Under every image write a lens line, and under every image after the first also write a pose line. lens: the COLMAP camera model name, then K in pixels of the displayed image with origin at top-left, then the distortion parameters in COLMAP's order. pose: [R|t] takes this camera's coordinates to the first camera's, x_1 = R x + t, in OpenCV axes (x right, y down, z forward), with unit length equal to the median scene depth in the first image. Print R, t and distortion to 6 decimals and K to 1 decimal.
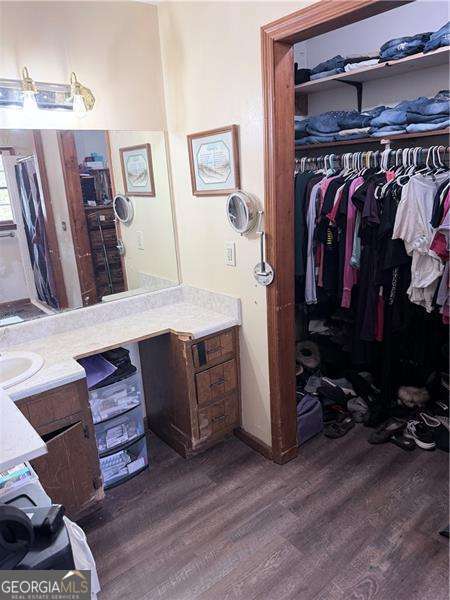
lens RADIAL K [[420.4, 0, 225.0], [0, 420.4, 300.0], [0, 0, 1]] dist [0.114304, -0.200936]
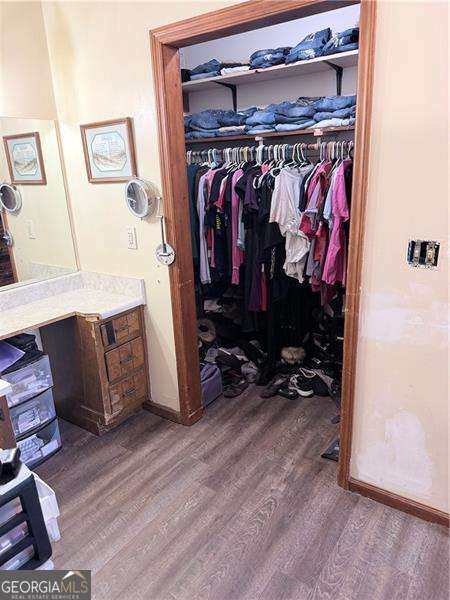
lens RADIAL K [[420.4, 0, 225.0], [0, 420.4, 300.0], [0, 0, 1]] dist [0.114304, -0.200936]
pose [[0.961609, -0.065942, 0.266384, -0.053572], [0.063624, 0.997823, 0.017333, 0.043408], [-0.266947, 0.000281, 0.963711, -0.098354]]
